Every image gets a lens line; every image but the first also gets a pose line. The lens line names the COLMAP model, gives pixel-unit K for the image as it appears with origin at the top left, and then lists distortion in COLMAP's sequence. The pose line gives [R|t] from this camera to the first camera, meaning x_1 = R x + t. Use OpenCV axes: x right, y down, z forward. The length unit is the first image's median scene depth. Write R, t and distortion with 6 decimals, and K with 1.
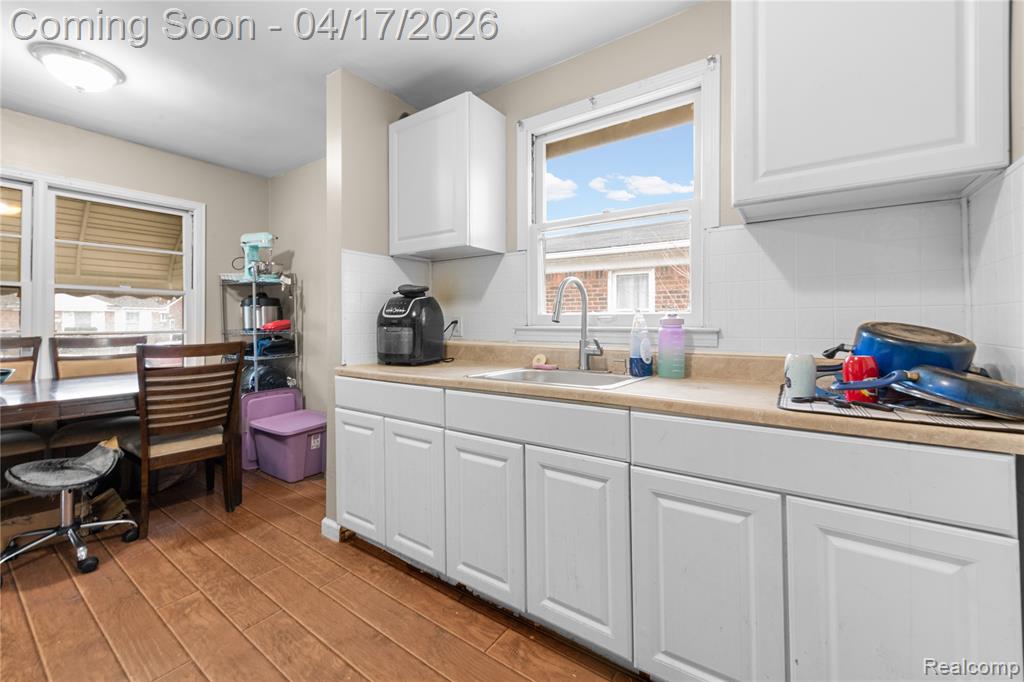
lens RADIAL K [[417.6, 0, 515.1], [0, 417.6, 322.7], [0, 0, 1]] dist [0.013234, 0.000034]
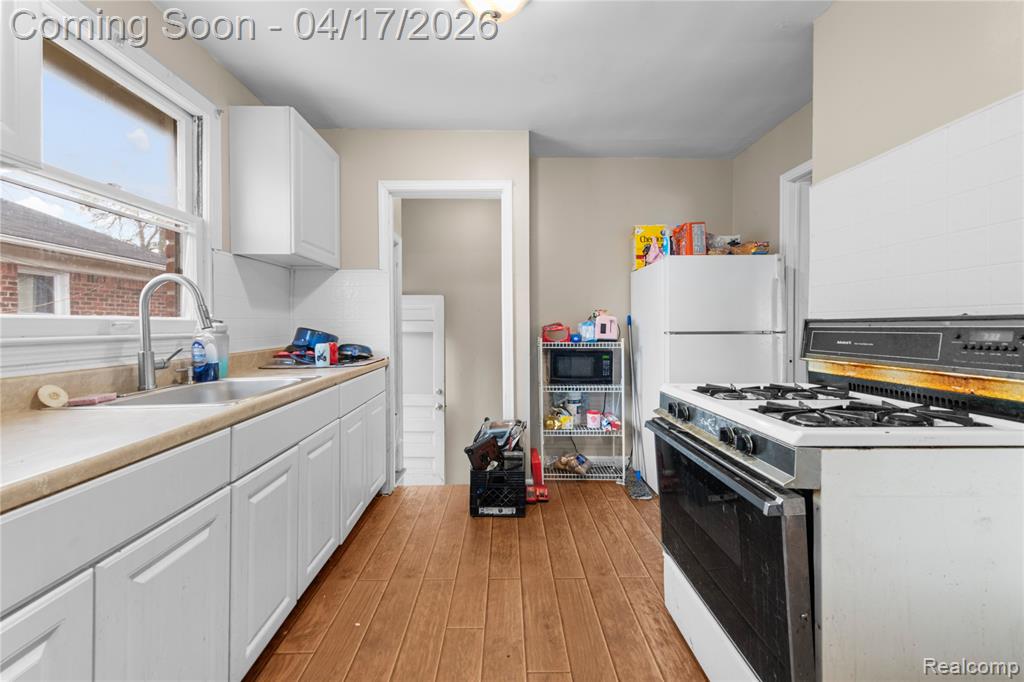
lens RADIAL K [[409.3, 0, 513.6], [0, 409.3, 326.1], [0, 0, 1]] dist [0.002253, 0.000112]
pose [[-0.597029, -0.001822, 0.802217, -0.851072], [0.004699, 0.999972, 0.005768, -0.008286], [-0.802206, 0.007213, -0.597004, 0.882733]]
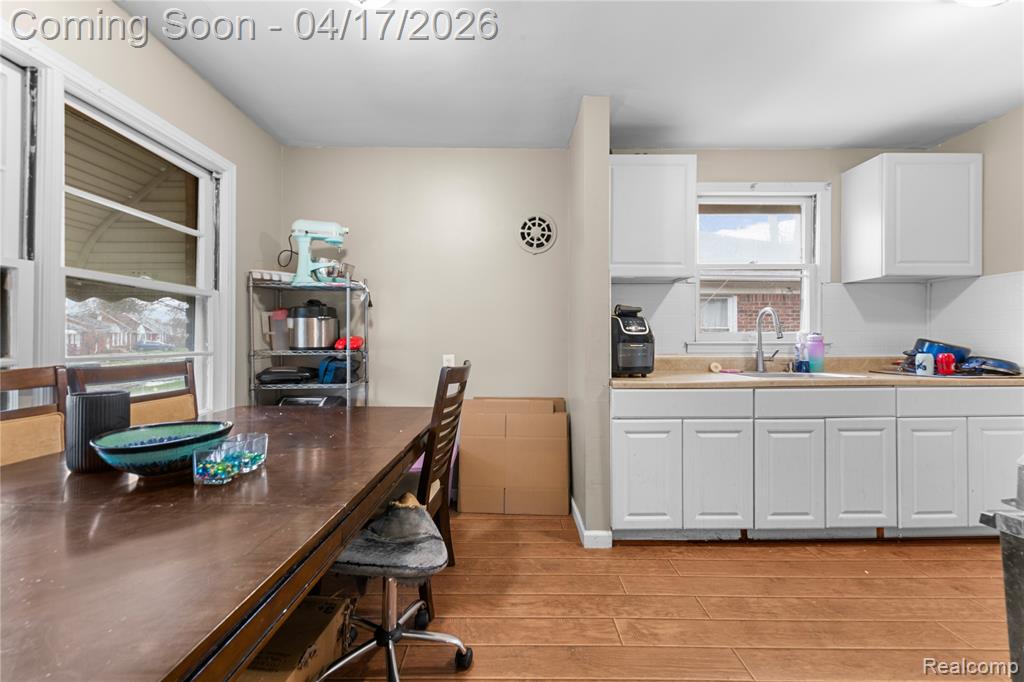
lens RADIAL K [[408.4, 0, 512.0], [0, 408.4, 341.0], [0, 0, 1]] dist [0.012090, -0.000097]
pose [[0.809069, -0.005270, 0.587690, -1.335912], [0.002355, 0.999981, 0.005724, -0.002934], [-0.587709, -0.003247, 0.809066, 0.343955]]
